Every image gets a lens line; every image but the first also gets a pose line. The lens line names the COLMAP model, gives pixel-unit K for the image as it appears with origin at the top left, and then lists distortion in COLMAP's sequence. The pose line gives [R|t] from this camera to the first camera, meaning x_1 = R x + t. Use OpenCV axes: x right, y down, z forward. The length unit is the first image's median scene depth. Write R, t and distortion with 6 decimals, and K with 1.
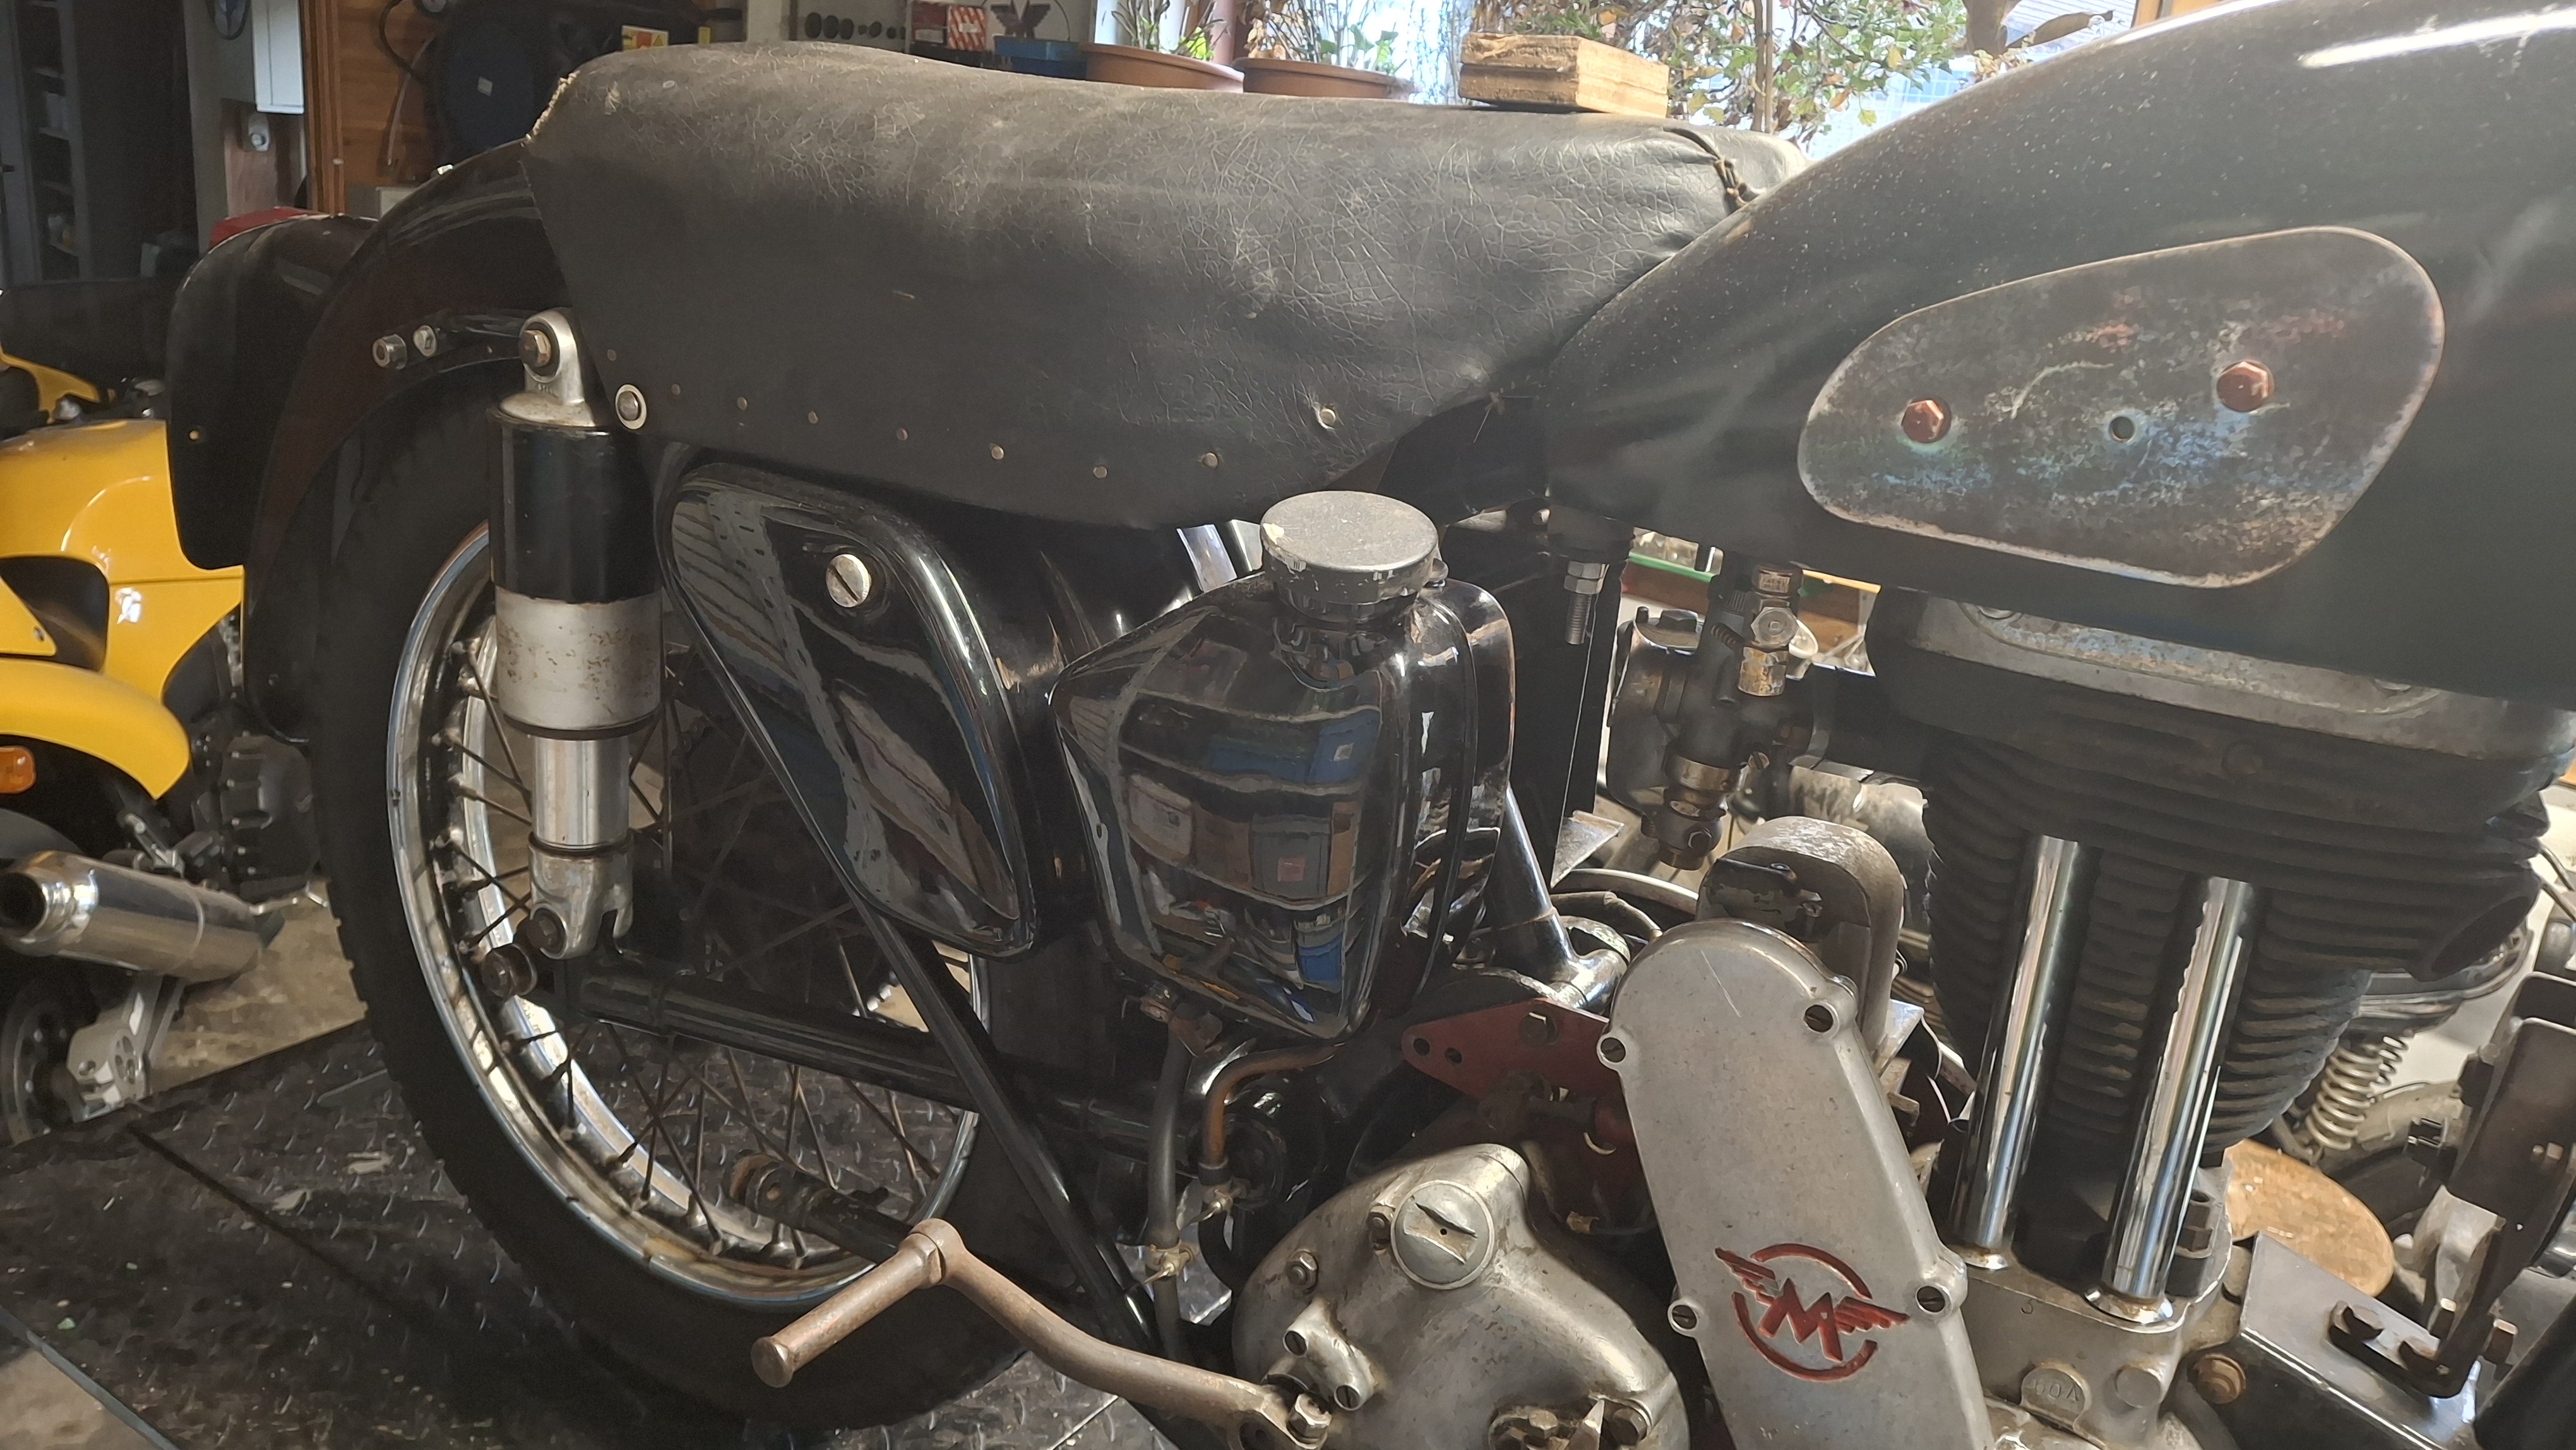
lens RADIAL K [[1941.4, 0, 1210.9], [0, 1941.4, 712.9], [0, 0, 1]] dist [0.157660, -0.298197]
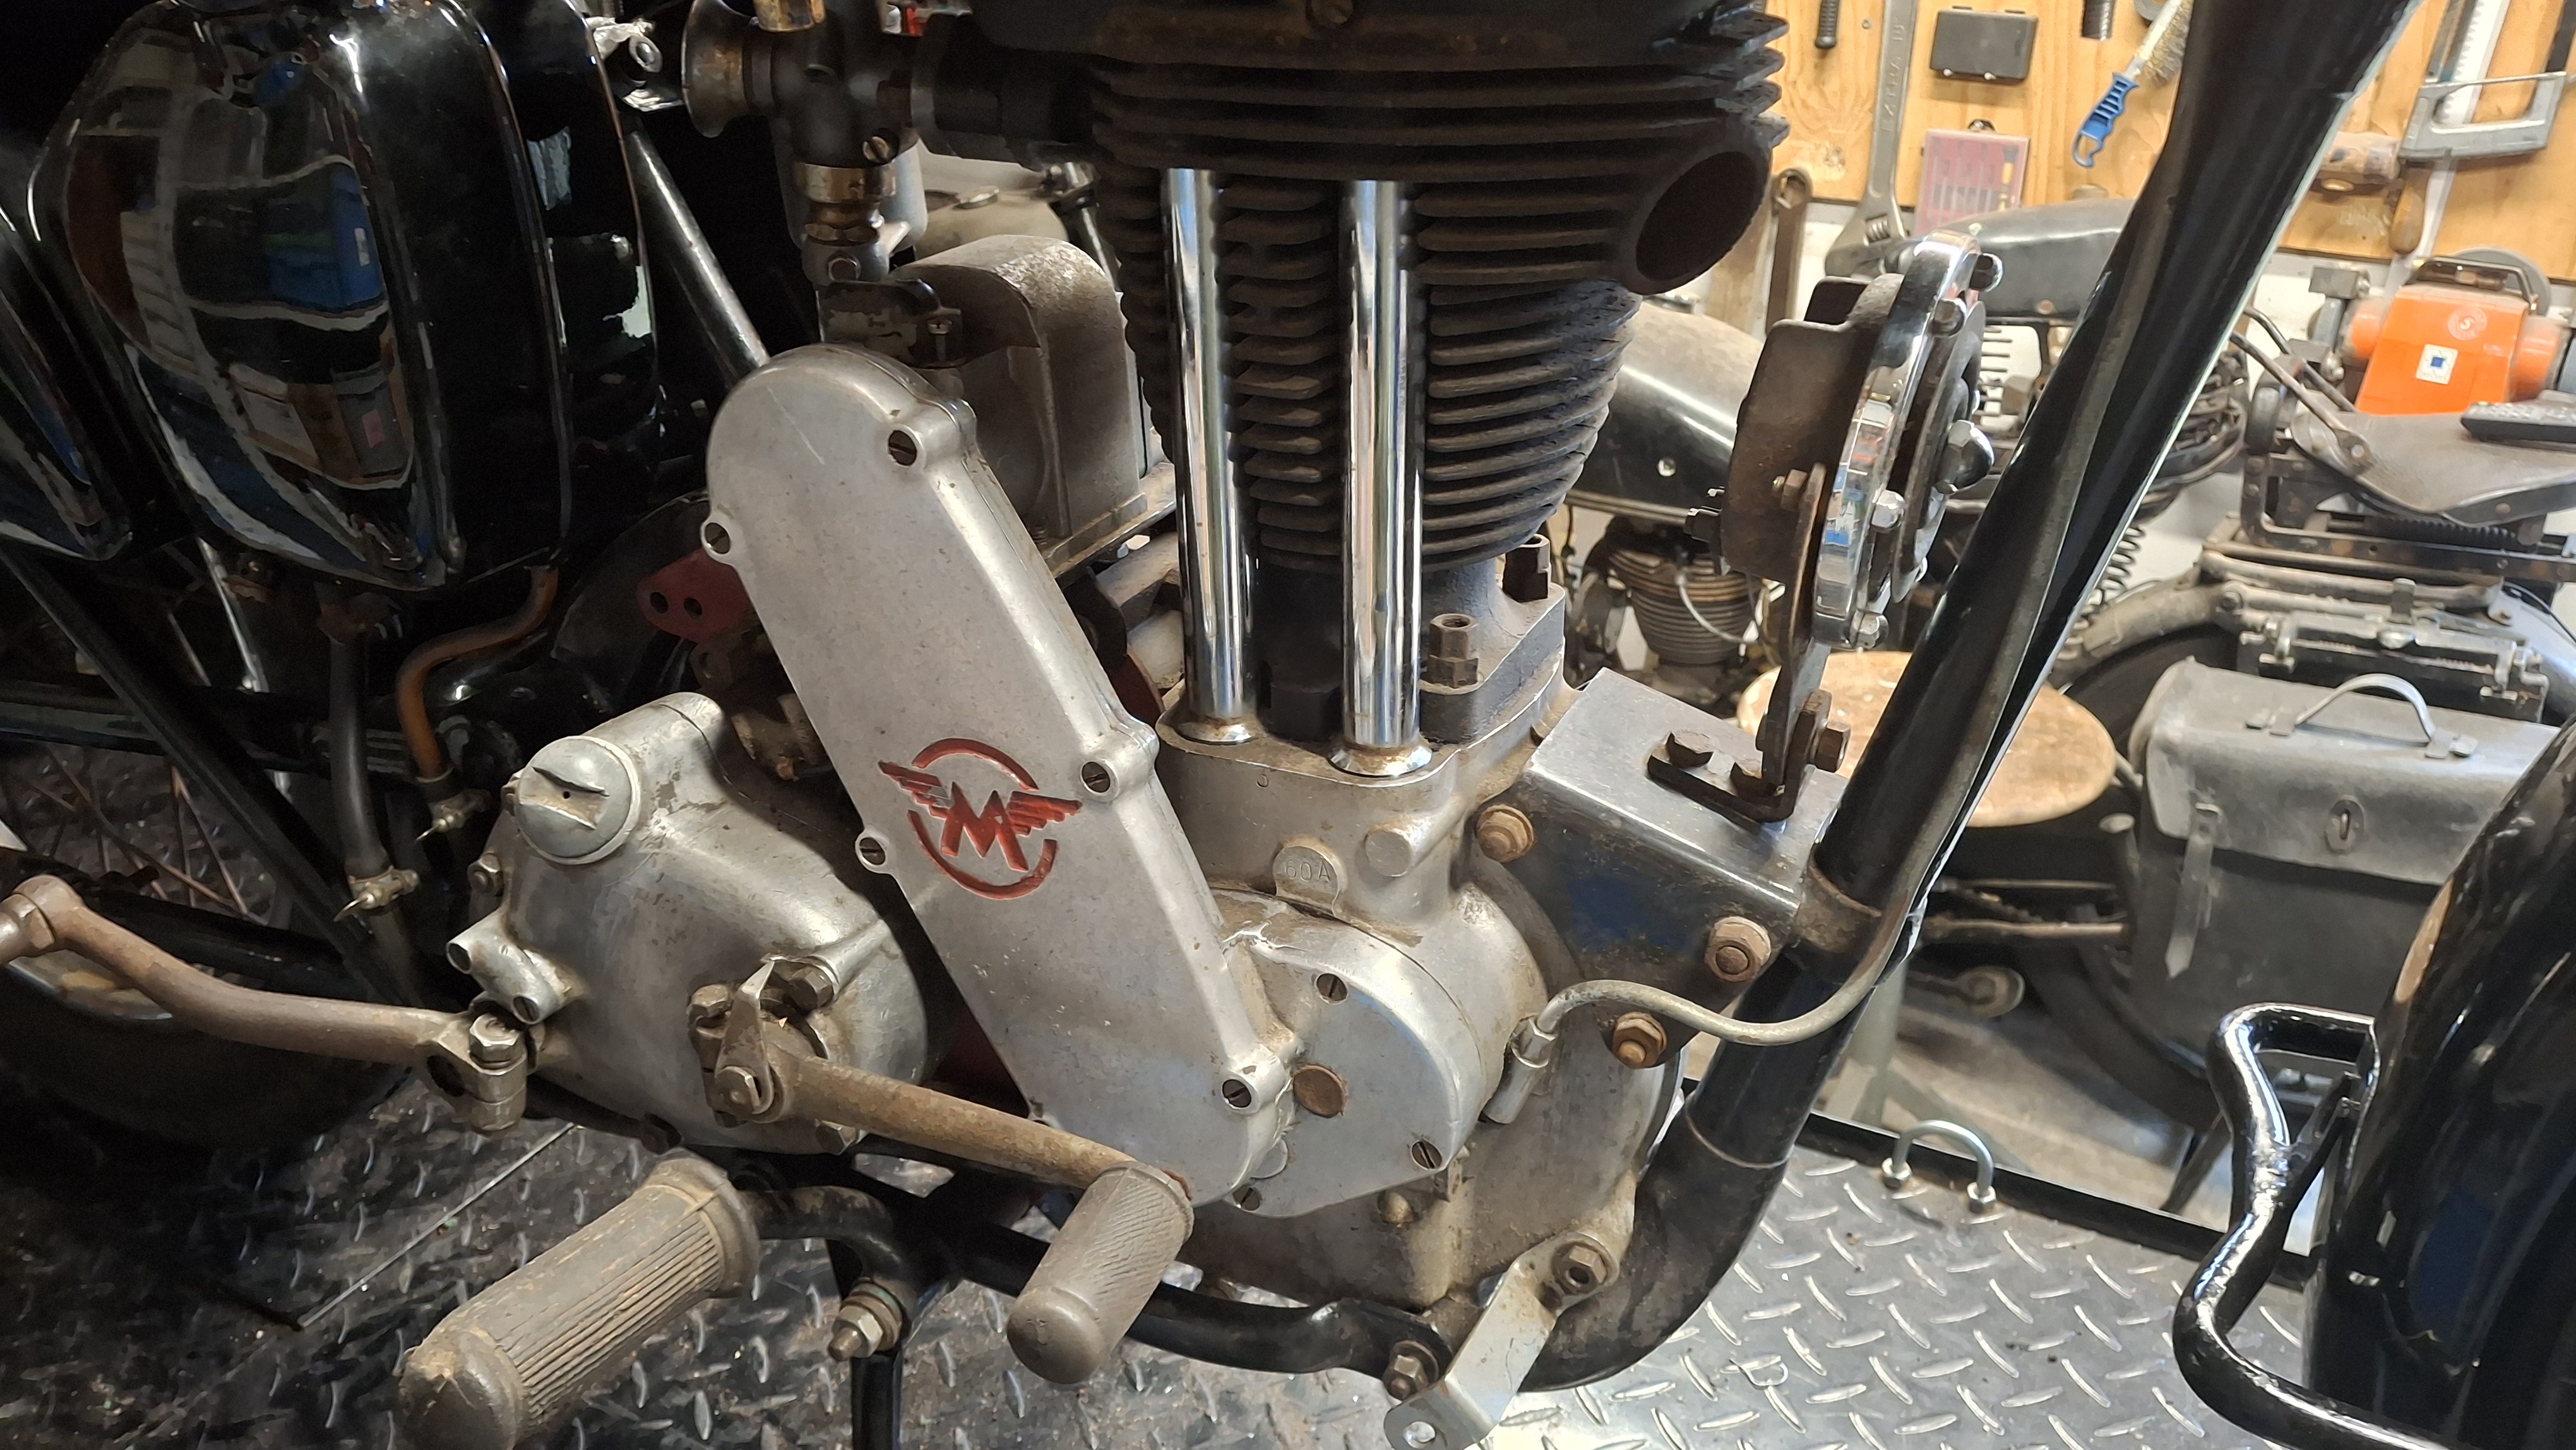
lens RADIAL K [[1941.4, 0, 1210.9], [0, 1941.4, 712.9], [0, 0, 1]] dist [0.157660, -0.298197]
pose [[0.990435, -0.132805, 0.037435, 0.361464], [0.125758, 0.980481, 0.151136, 0.145838], [-0.056776, -0.144983, 0.987804, 0.198653]]
